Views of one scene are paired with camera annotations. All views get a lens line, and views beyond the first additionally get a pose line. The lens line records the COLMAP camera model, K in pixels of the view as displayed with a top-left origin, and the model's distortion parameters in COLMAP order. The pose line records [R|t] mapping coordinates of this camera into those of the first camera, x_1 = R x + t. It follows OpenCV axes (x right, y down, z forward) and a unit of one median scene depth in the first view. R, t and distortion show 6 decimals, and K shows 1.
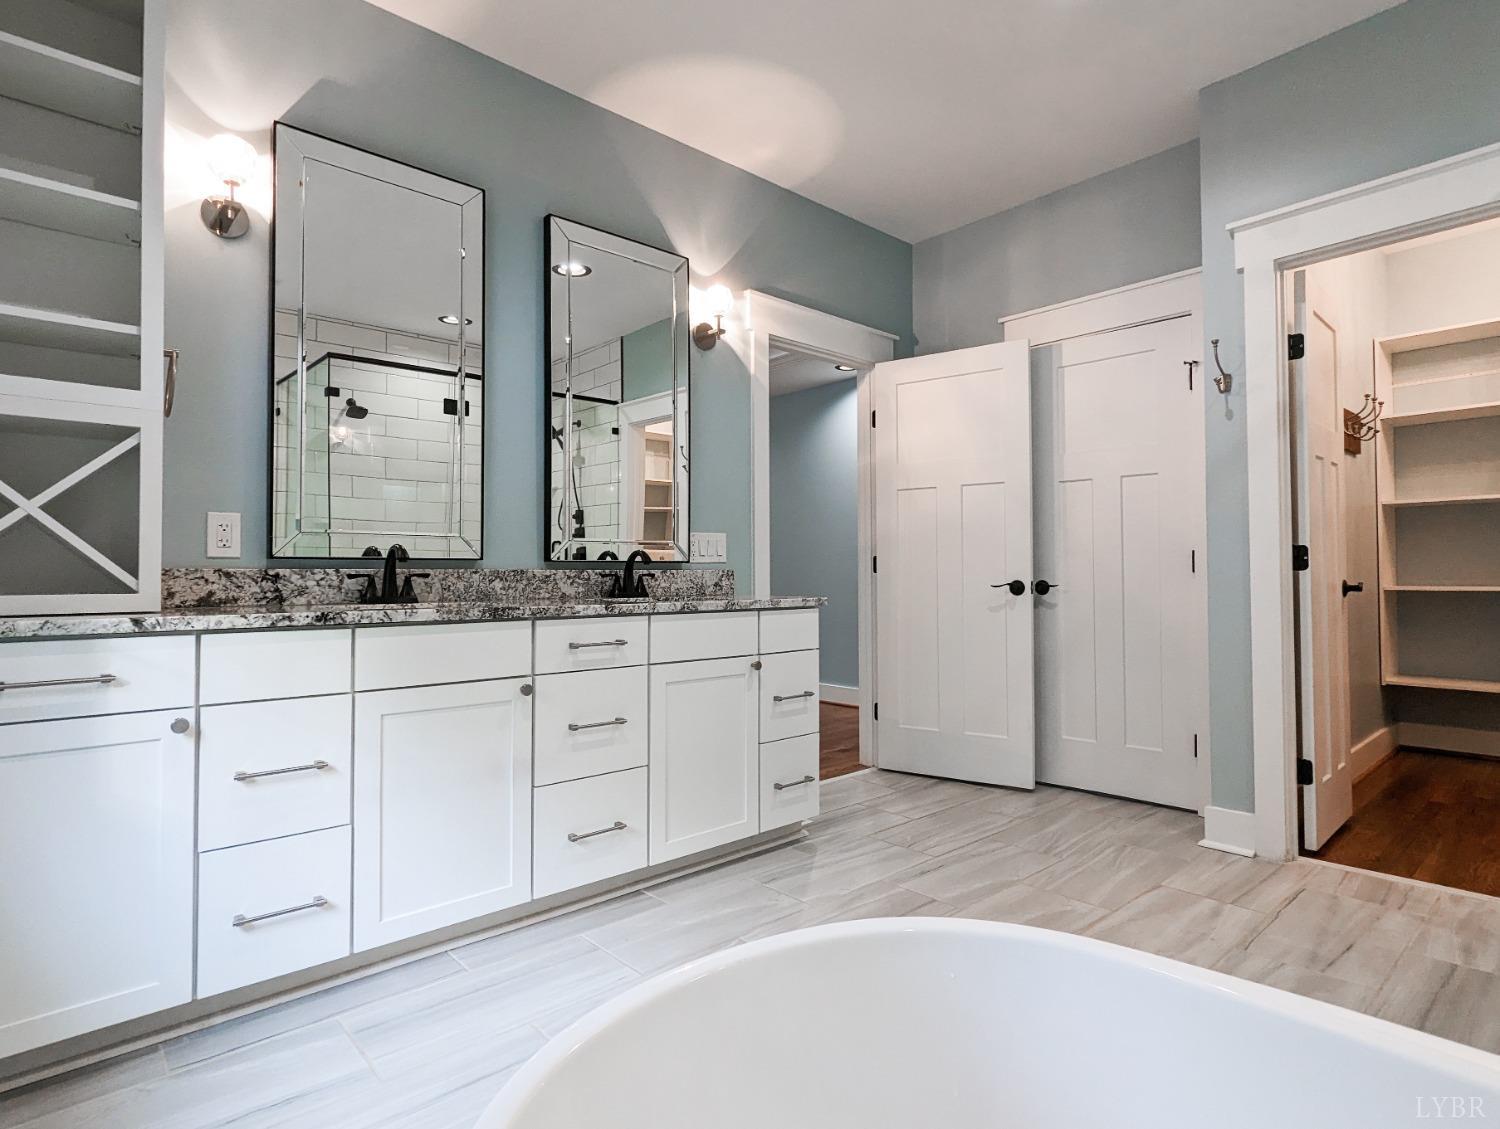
lens RADIAL K [[721.2, 0, 755.4], [0, 721.2, 561.7], [0, 0, 1]] dist [0.000803, 0.000877]
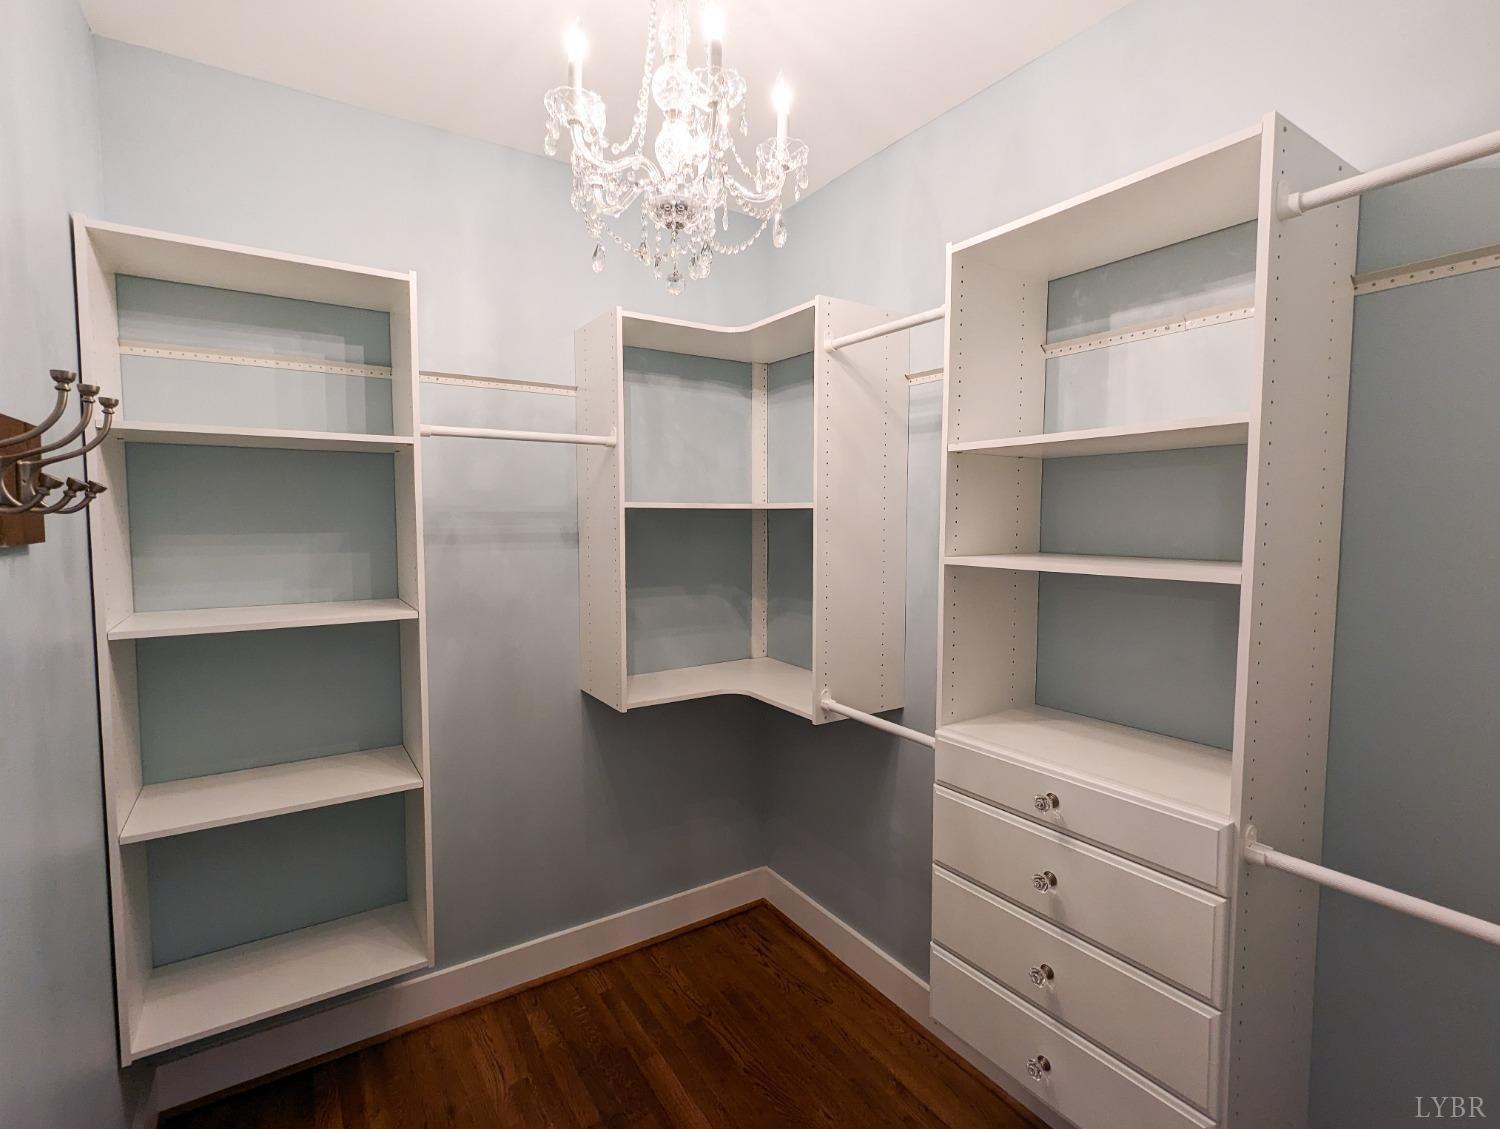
lens RADIAL K [[721.2, 0, 755.4], [0, 721.2, 561.7], [0, 0, 1]] dist [0.000803, 0.000877]
pose [[0.106901, -0.053332, 0.992838, 0.579217], [-0.019826, 0.998248, 0.055757, -0.175103], [-0.994072, -0.025645, 0.105657, 0.682290]]
